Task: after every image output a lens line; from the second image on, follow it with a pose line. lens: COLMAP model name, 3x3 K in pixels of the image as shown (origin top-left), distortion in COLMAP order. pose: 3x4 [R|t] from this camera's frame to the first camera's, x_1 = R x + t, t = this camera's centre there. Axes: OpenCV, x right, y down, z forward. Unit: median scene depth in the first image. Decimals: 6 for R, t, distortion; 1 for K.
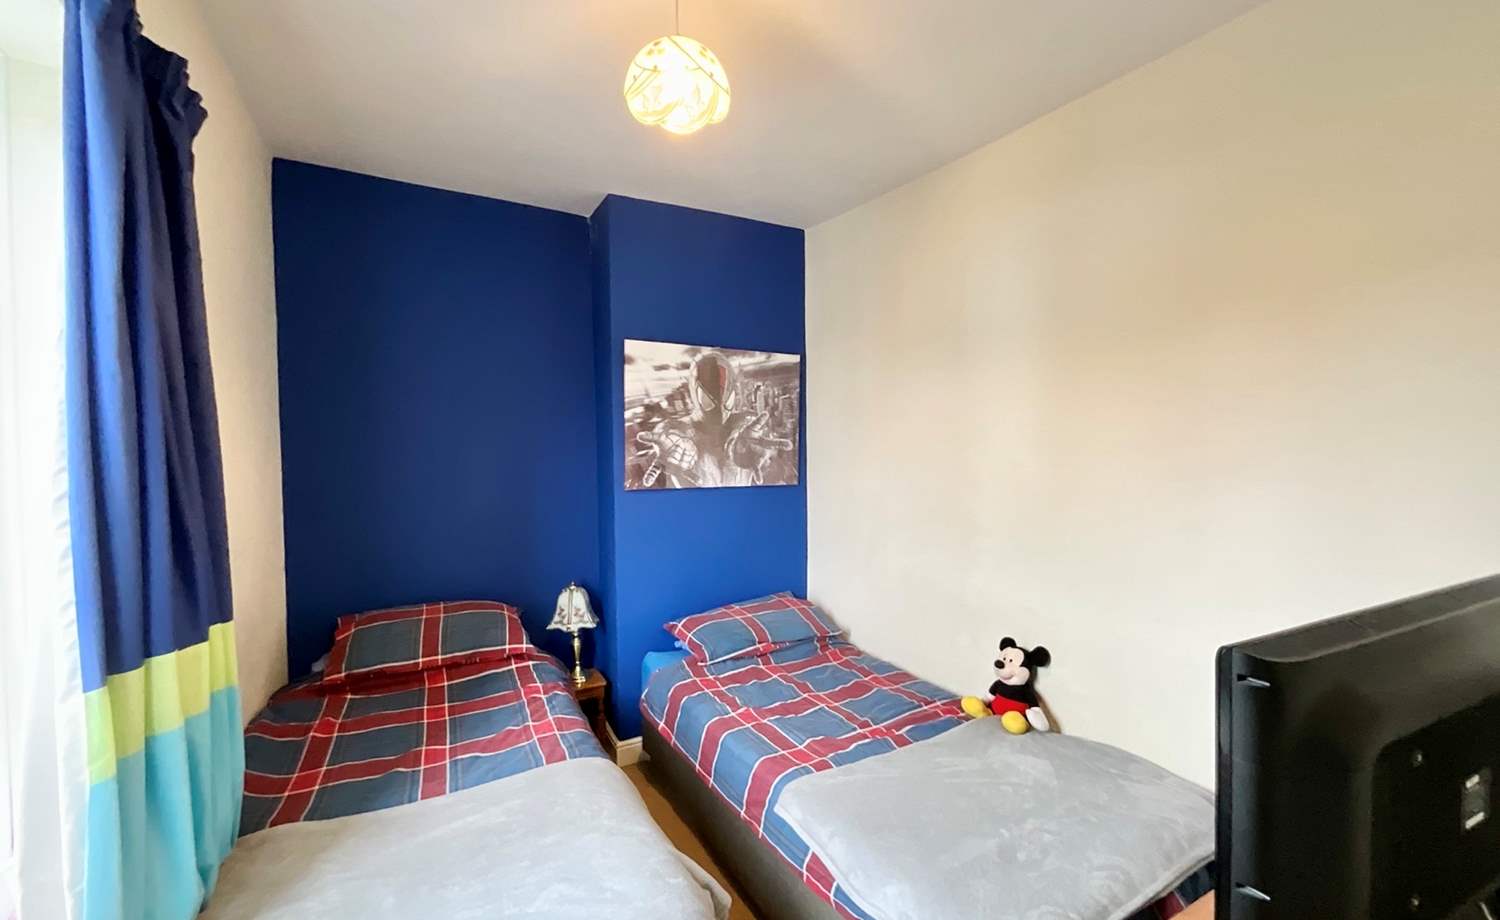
lens RADIAL K [[603.4, 0, 745.9], [0, 603.4, 461.9], [0, 0, 1]] dist [-0.000333, 0.000449]
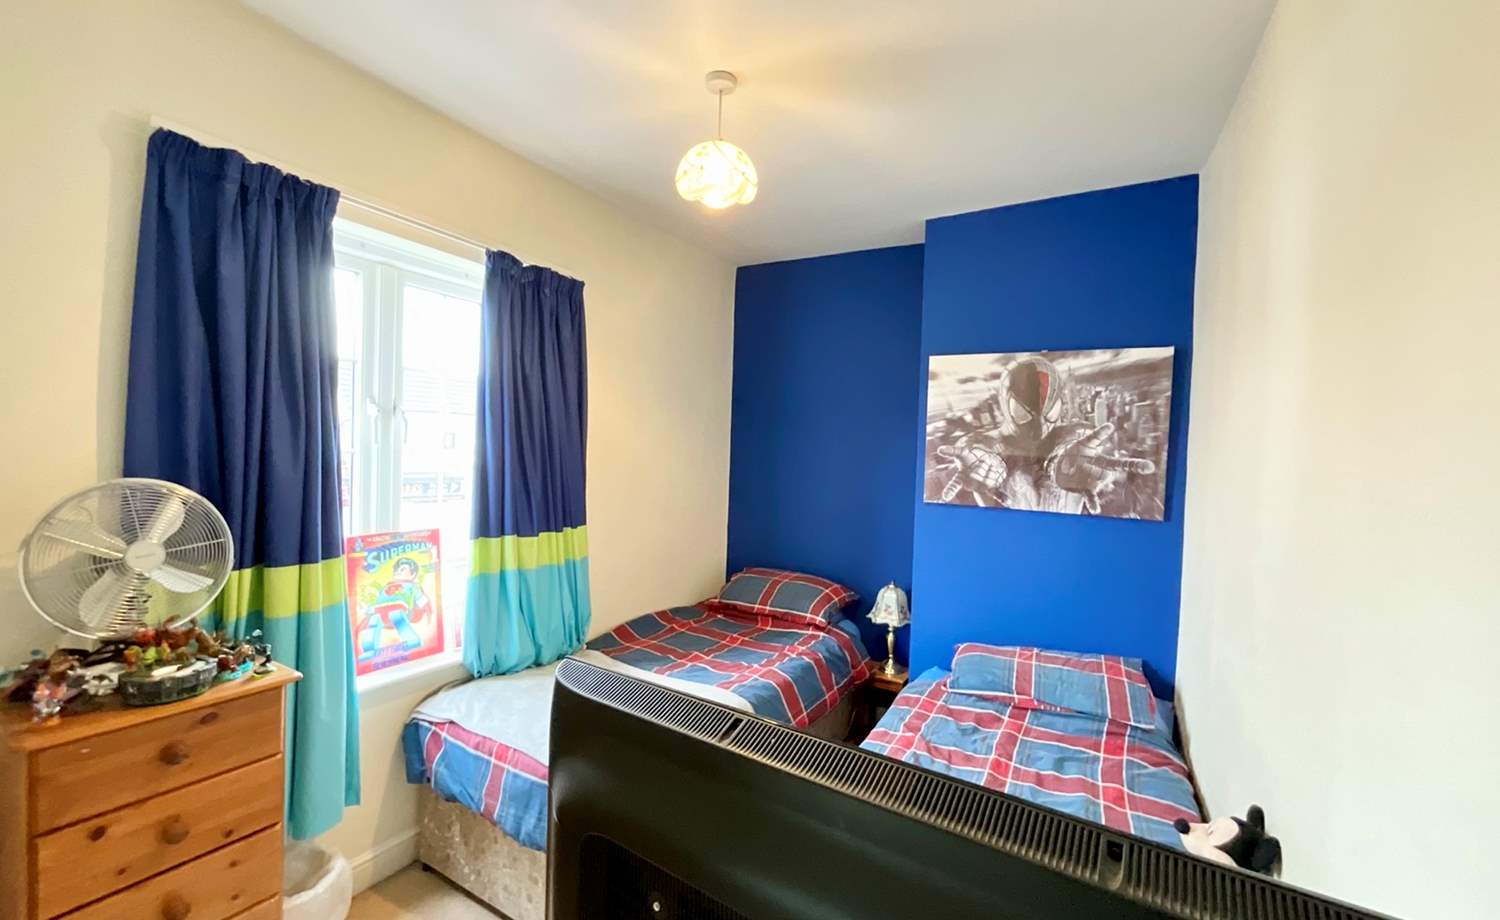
lens RADIAL K [[603.4, 0, 745.9], [0, 603.4, 461.9], [0, 0, 1]] dist [-0.000333, 0.000449]
pose [[0.518767, 0.040132, -0.853973, 0.499504], [-0.058085, 0.998244, 0.011627, -0.015054], [0.852940, 0.043571, 0.520187, 0.191487]]
